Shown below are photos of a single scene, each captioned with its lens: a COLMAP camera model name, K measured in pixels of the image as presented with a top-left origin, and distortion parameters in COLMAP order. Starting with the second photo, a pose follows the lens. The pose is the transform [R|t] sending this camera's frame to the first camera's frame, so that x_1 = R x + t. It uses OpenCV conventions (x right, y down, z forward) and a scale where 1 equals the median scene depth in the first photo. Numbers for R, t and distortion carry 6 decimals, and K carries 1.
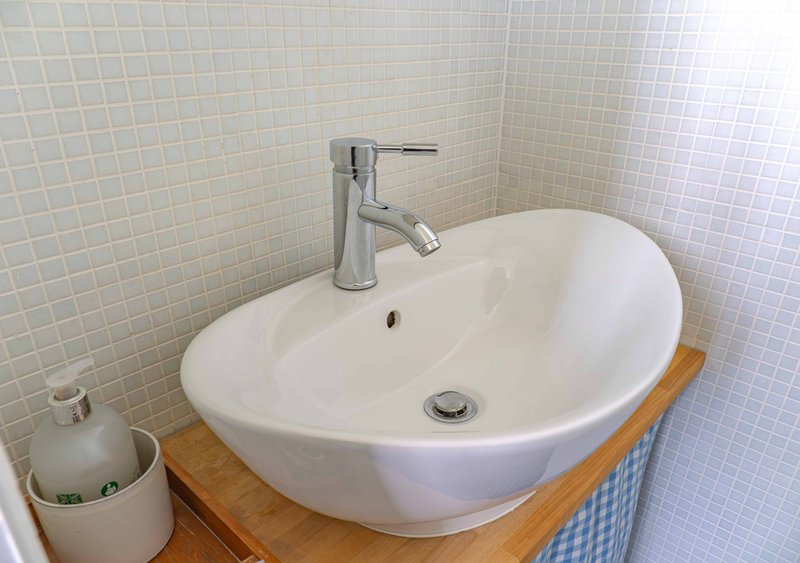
lens RADIAL K [[585.9, 0, 408.9], [0, 585.9, 282.5], [0, 0, 1]] dist [-0.061338, 0.039849]
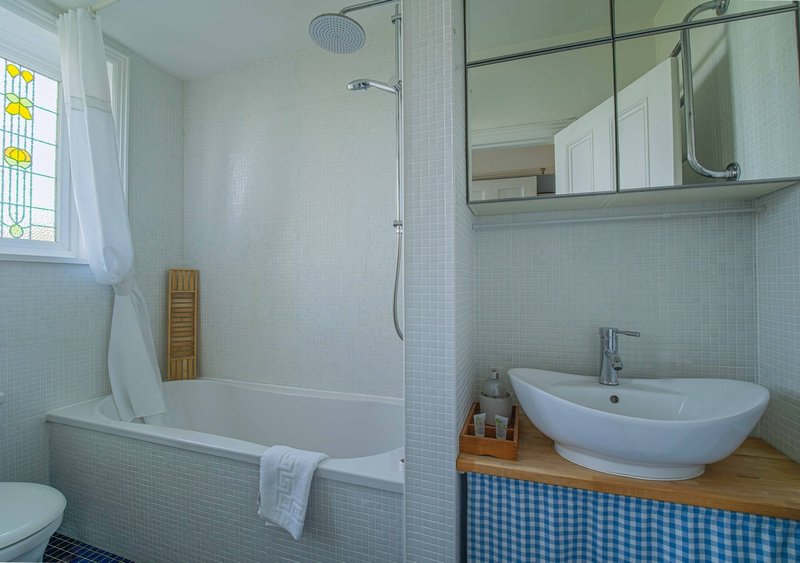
lens RADIAL K [[361.5, 0, 399.5], [0, 361.5, 278.5], [0, 0, 1]] dist [-0.021527, -0.000347]
pose [[0.404404, -0.020085, -0.914360, 1.446468], [-0.366411, 0.912459, -0.182100, 0.294594], [0.837974, 0.408674, 0.361643, -0.742215]]
